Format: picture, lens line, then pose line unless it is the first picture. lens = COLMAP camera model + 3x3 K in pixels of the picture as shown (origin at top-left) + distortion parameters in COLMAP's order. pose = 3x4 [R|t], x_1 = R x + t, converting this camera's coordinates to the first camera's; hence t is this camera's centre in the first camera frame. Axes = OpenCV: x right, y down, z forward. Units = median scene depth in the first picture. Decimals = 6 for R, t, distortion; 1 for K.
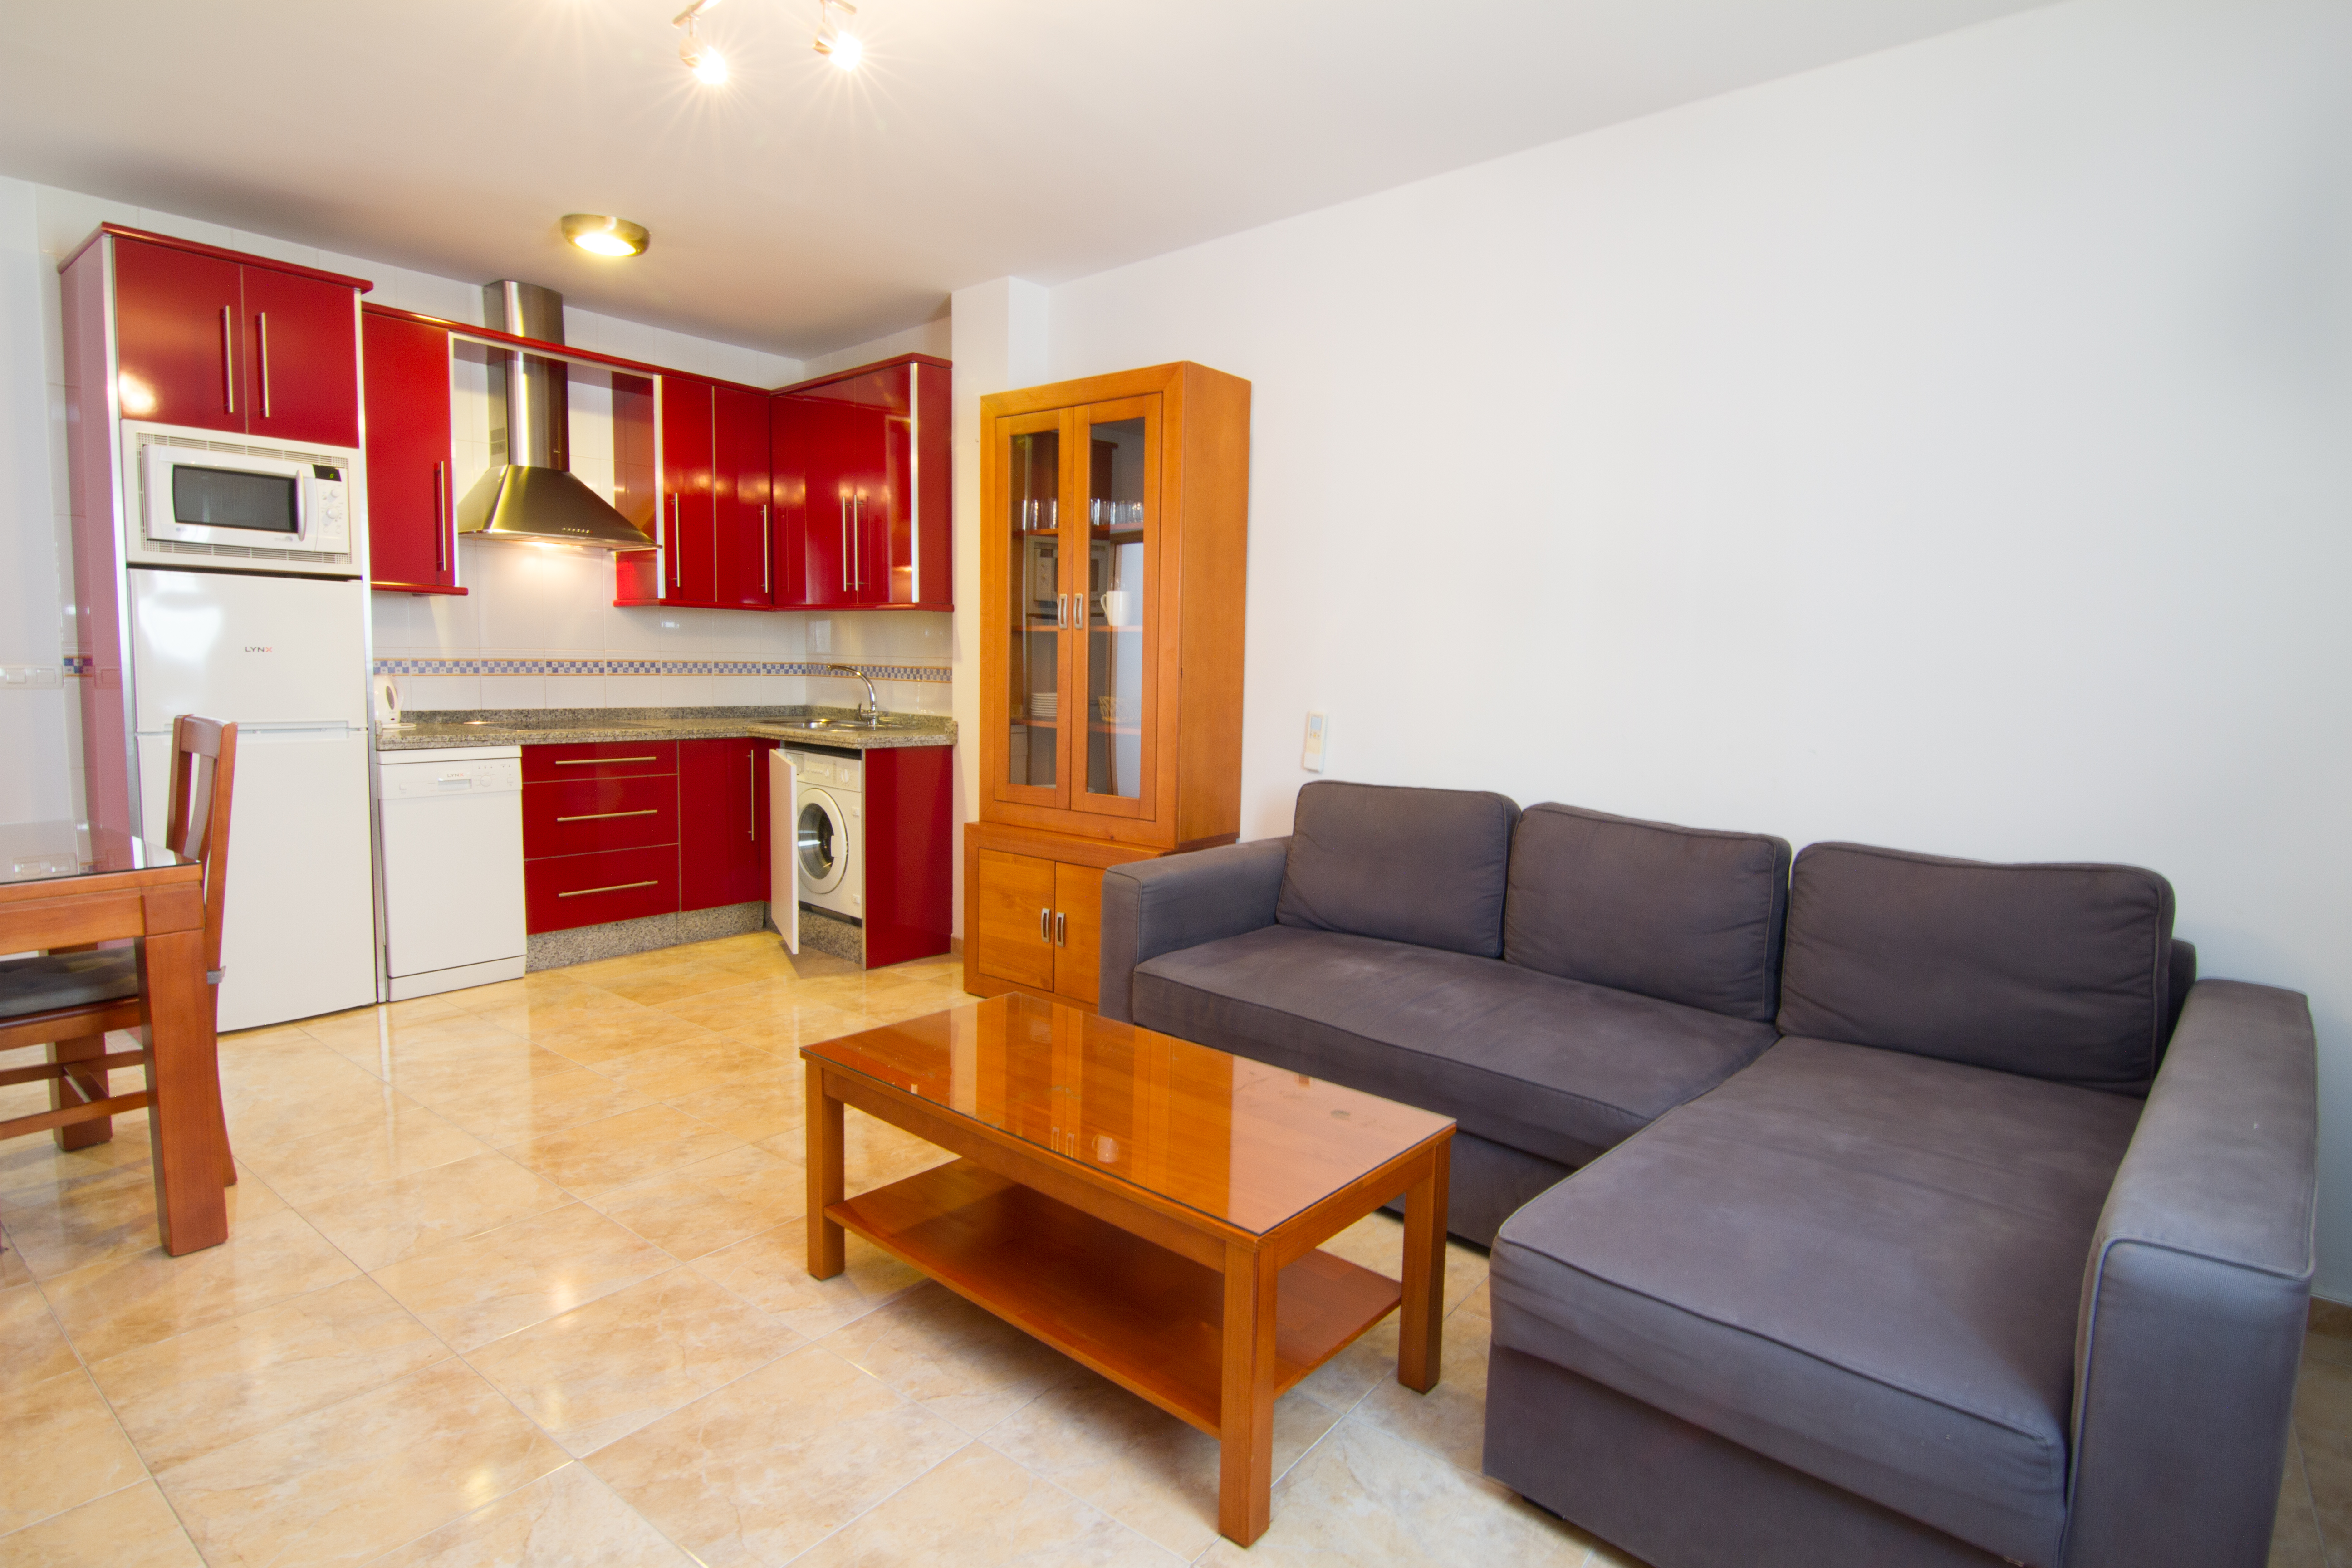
lens RADIAL K [[1201.4, 0, 1178.9], [0, 1201.4, 779.0], [0, 0, 1]] dist [-0.001176, -0.012781]
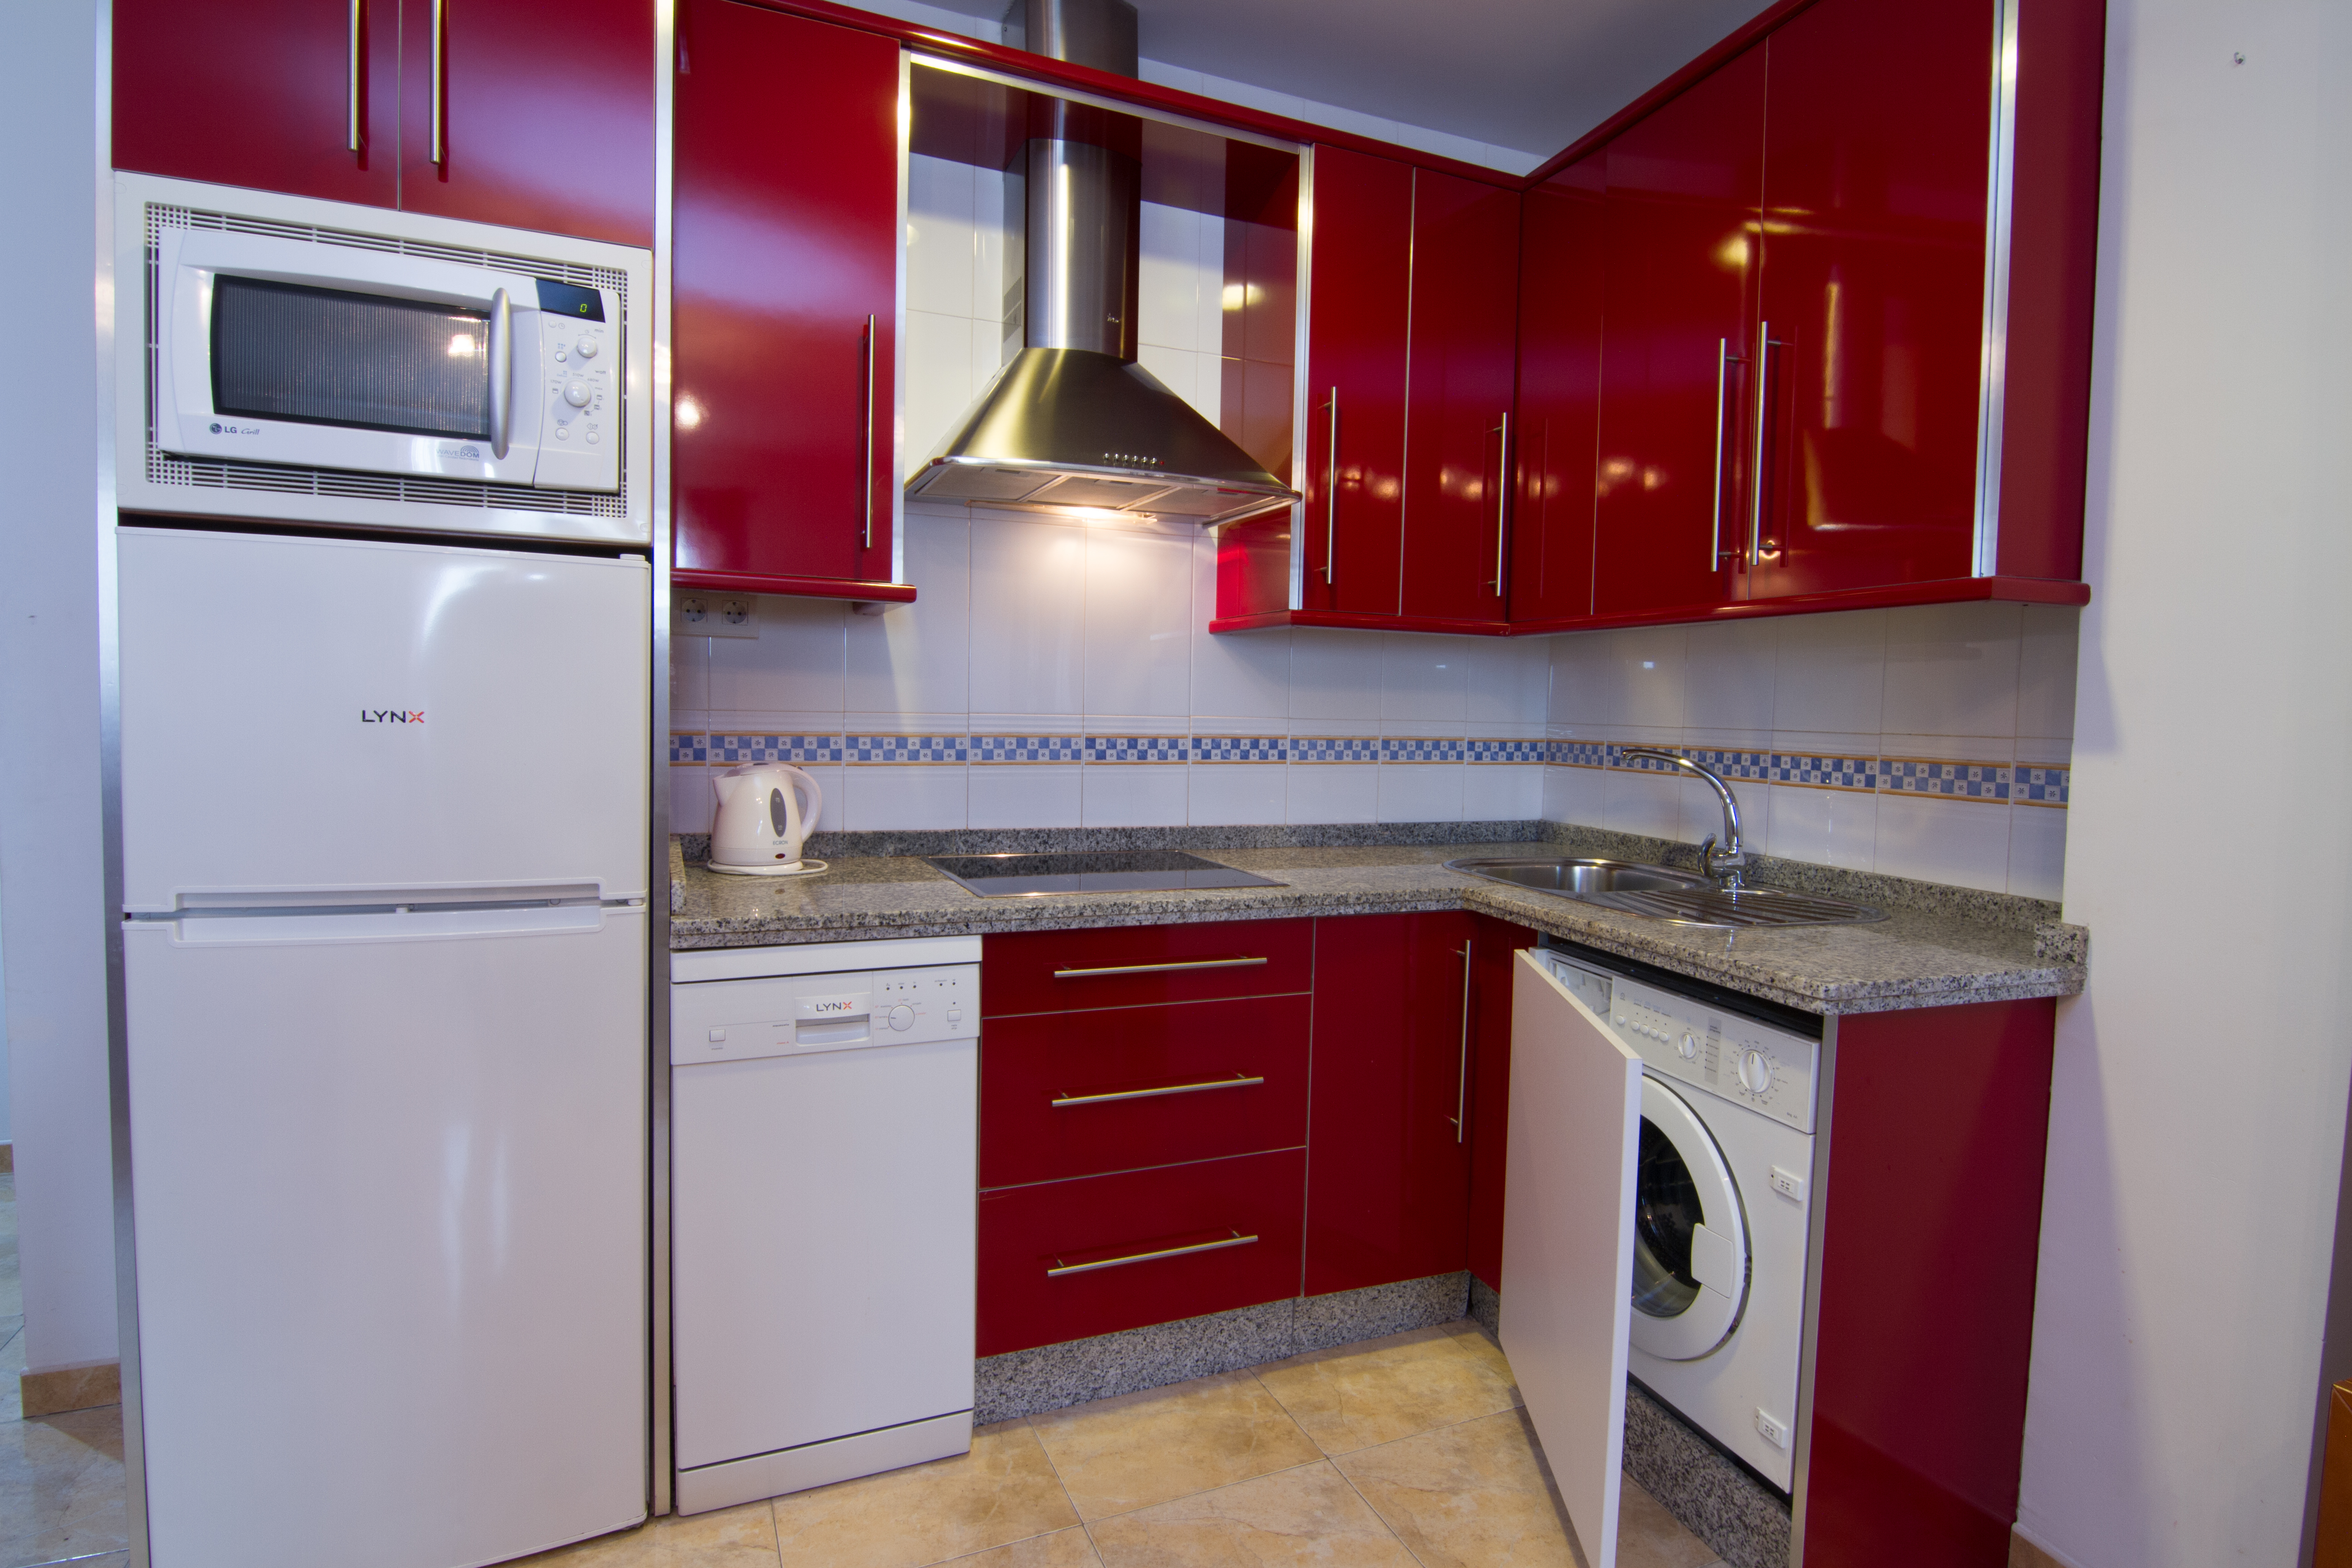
lens RADIAL K [[1201.4, 0, 1178.9], [0, 1201.4, 779.0], [0, 0, 1]] dist [-0.001176, -0.012781]
pose [[0.877966, 0.024853, -0.478078, -0.248140], [-0.049675, 0.997990, -0.039345, -0.063442], [0.476139, 0.058292, 0.877436, 0.578333]]
